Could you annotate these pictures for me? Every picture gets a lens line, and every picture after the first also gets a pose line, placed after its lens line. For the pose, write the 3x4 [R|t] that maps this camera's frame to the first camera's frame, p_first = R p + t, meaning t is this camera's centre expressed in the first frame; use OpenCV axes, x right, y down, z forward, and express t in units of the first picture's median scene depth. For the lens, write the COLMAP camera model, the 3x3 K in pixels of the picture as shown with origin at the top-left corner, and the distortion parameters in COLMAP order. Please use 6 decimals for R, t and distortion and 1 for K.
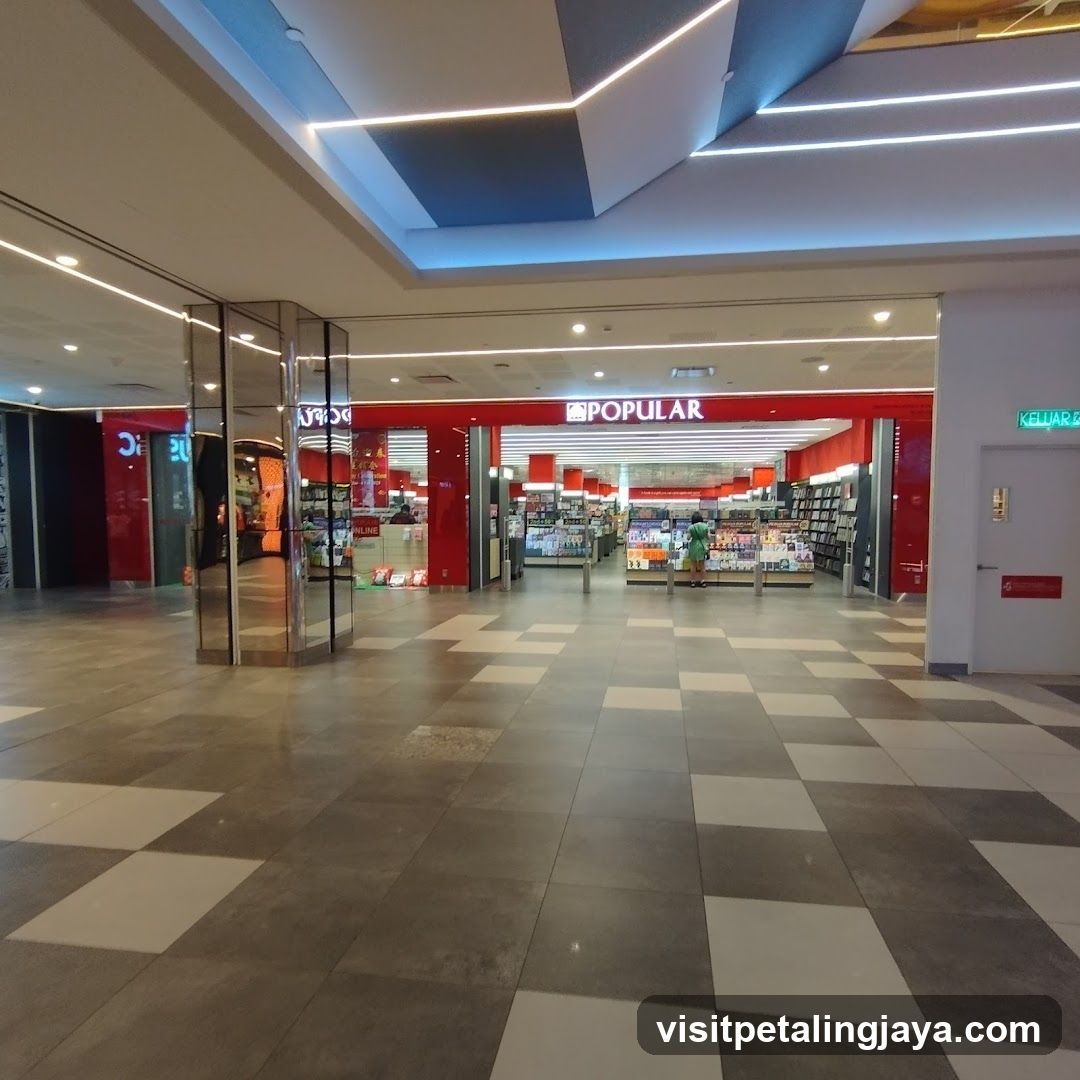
lens RADIAL K [[780.7, 0, 542.4], [0, 780.7, 570.5], [0, 0, 1]] dist [-0.003255, -0.000553]
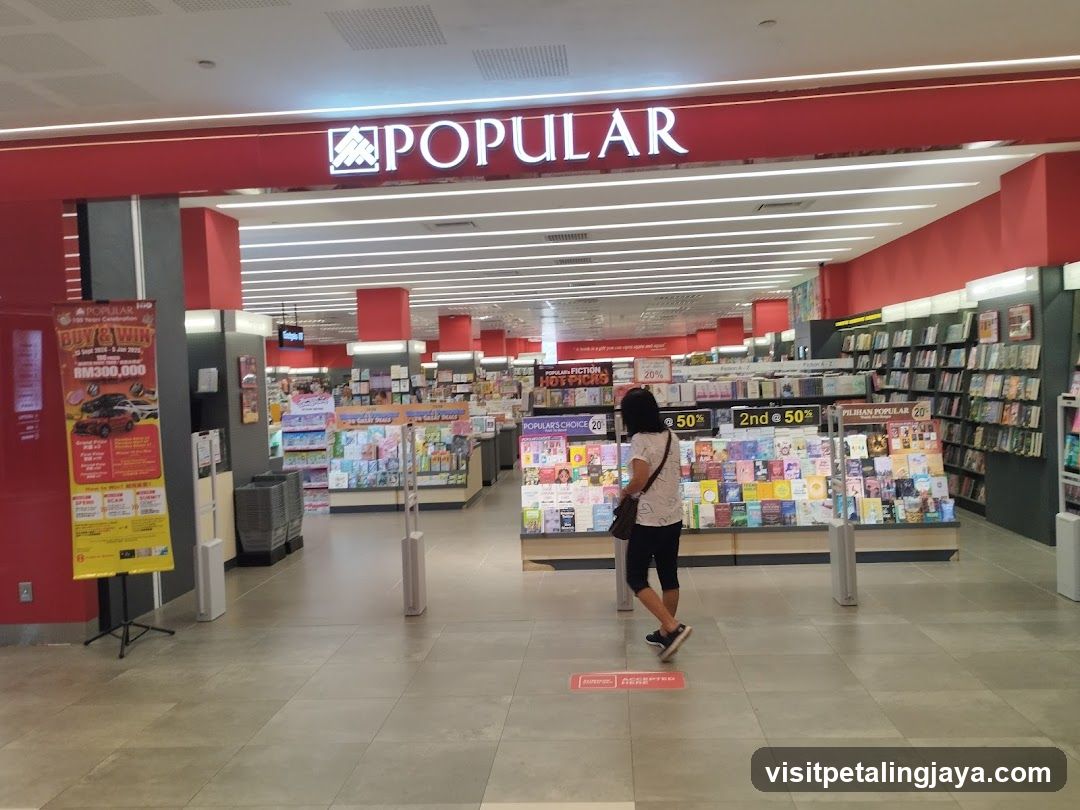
lens RADIAL K [[866.5, 0, 540.0], [0, 866.5, 405.0], [0, 0, 1]] dist [-0.002813, -0.004230]
pose [[0.996799, -0.046778, 0.064832, 0.098016], [0.049076, 0.998206, -0.034312, -0.059837], [-0.063110, 0.037384, 0.997306, 0.567383]]
